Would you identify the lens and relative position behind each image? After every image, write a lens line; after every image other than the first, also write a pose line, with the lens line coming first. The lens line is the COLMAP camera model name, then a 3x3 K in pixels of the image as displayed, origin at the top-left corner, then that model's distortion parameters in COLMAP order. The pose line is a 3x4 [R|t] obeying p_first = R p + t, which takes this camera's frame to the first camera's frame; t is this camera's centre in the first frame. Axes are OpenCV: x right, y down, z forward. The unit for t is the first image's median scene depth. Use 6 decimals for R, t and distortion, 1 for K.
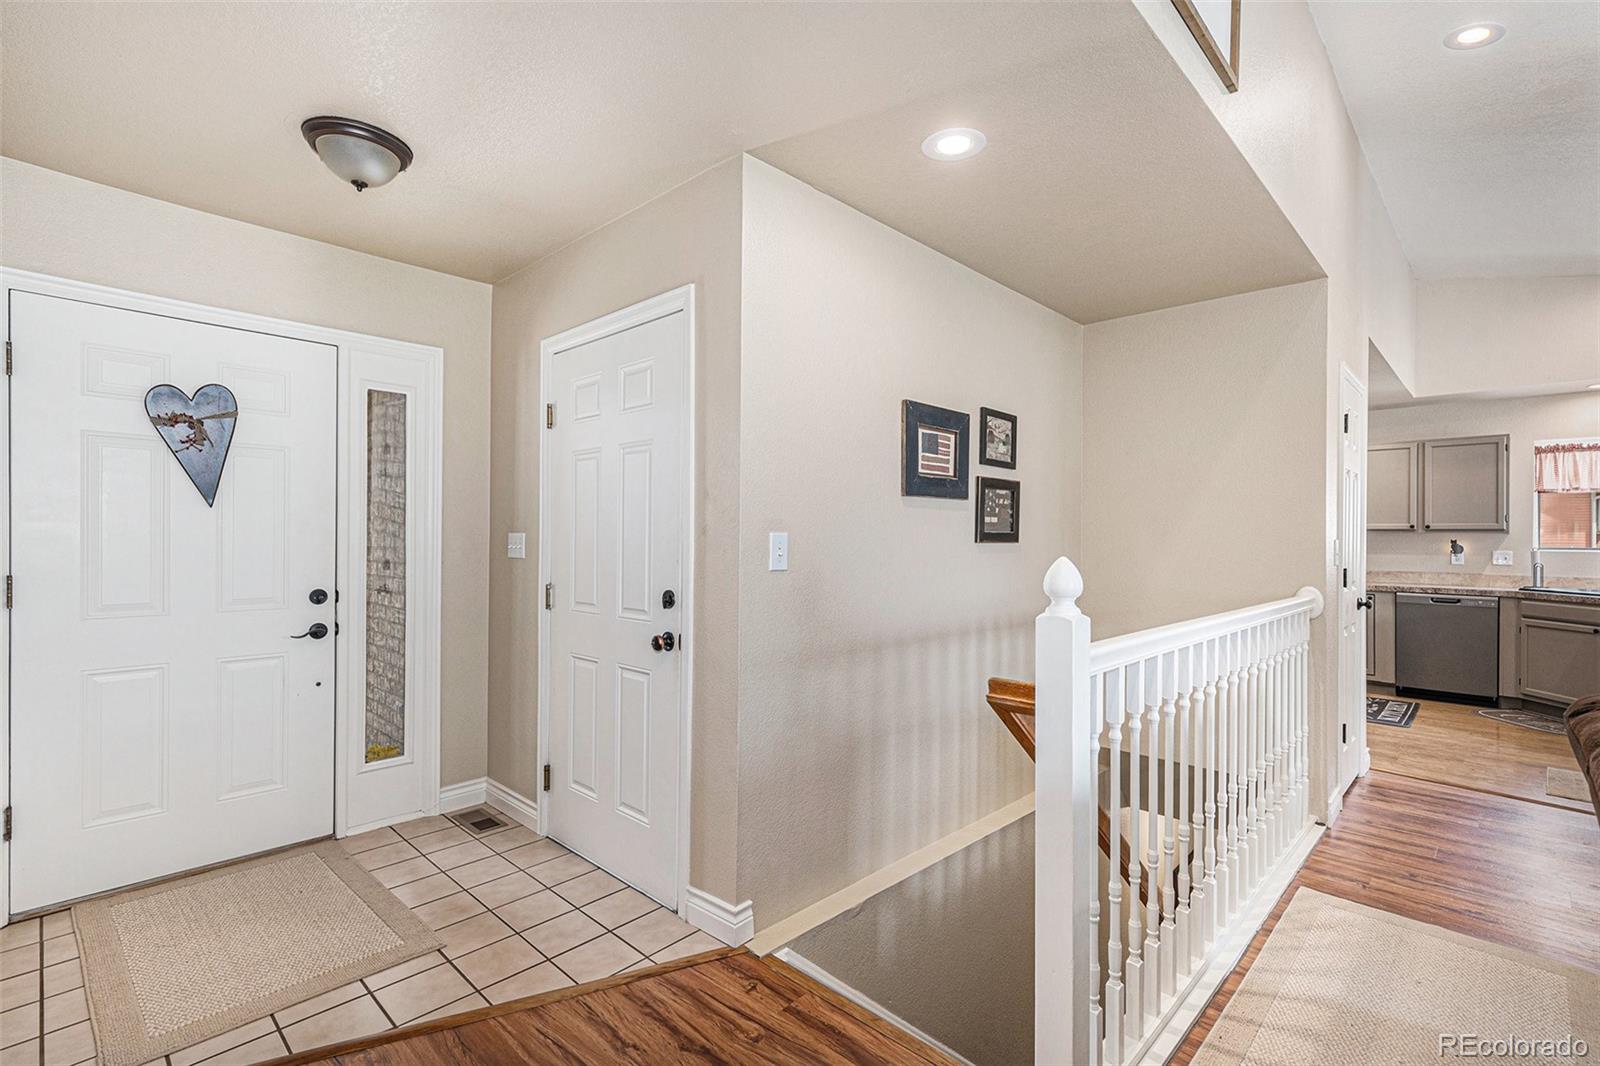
lens RADIAL K [[738.1, 0, 803.0], [0, 738.1, 532.2], [0, 0, 1]] dist [0.005026, -0.001061]
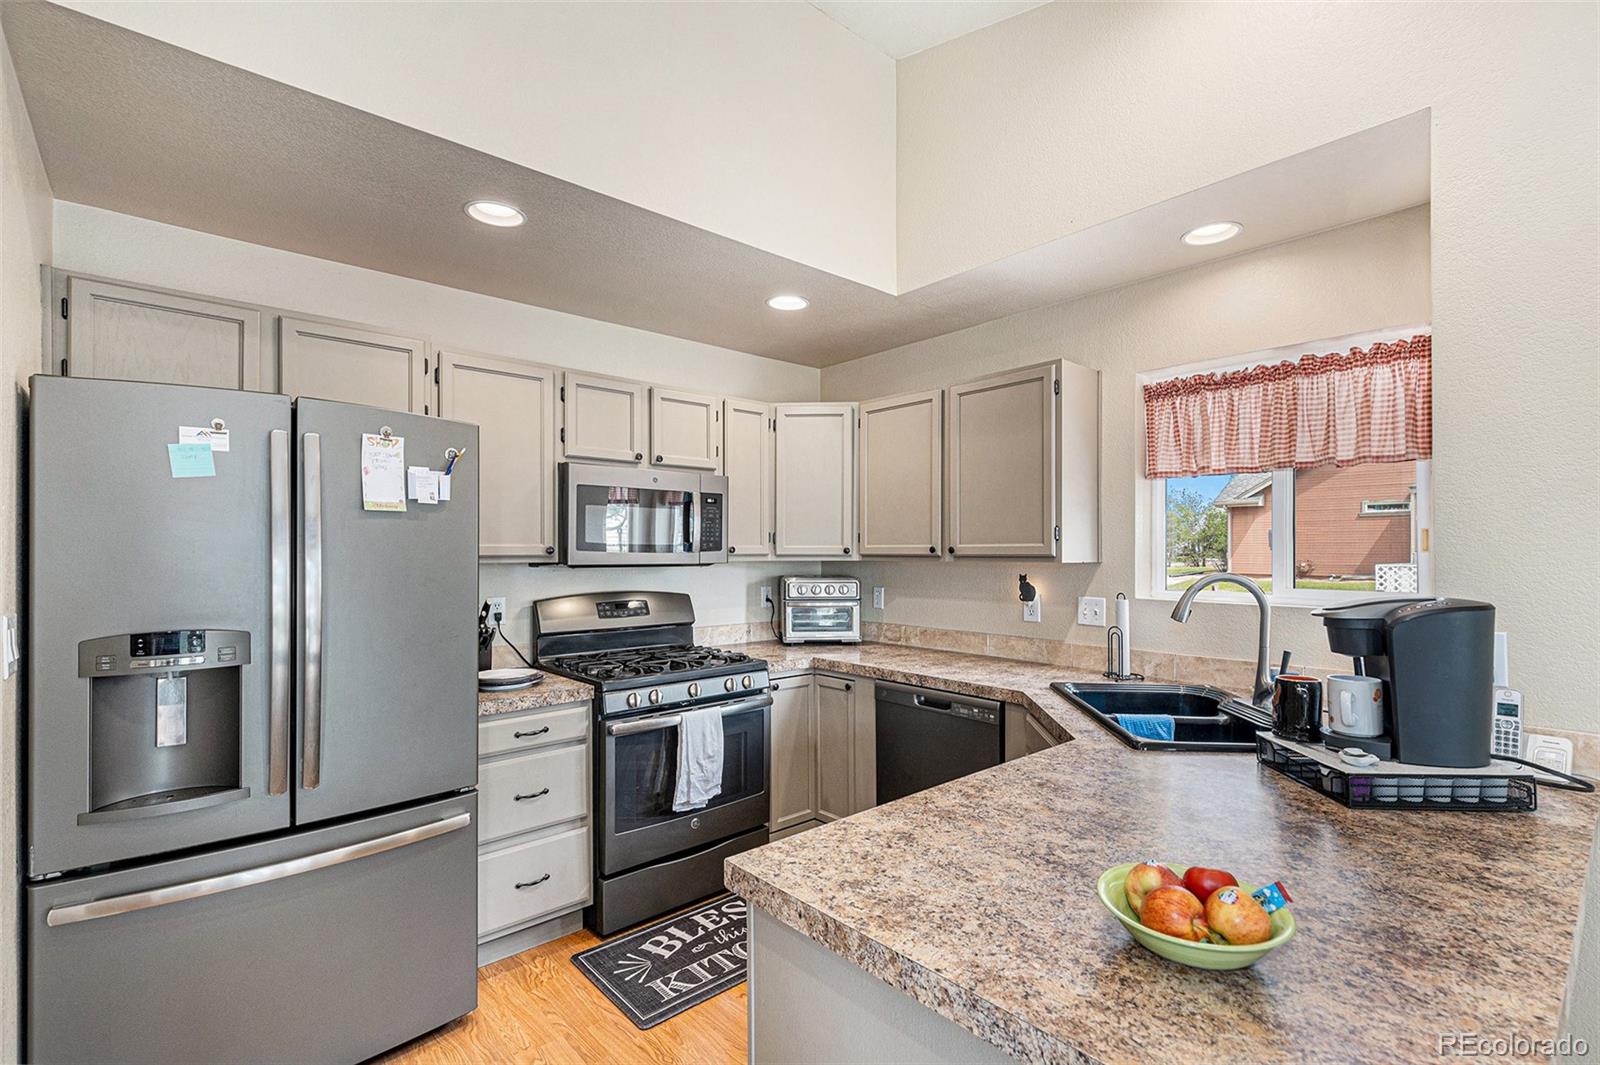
lens RADIAL K [[738.1, 0, 800.0], [0, 738.1, 543.8], [0, 0, 1]] dist [0.005026, -0.001061]
pose [[0.996033, -0.005308, -0.088824, 0.826069], [0.005164, 0.999985, -0.001856, -0.011734], [0.088833, 0.001390, 0.996046, 0.506119]]
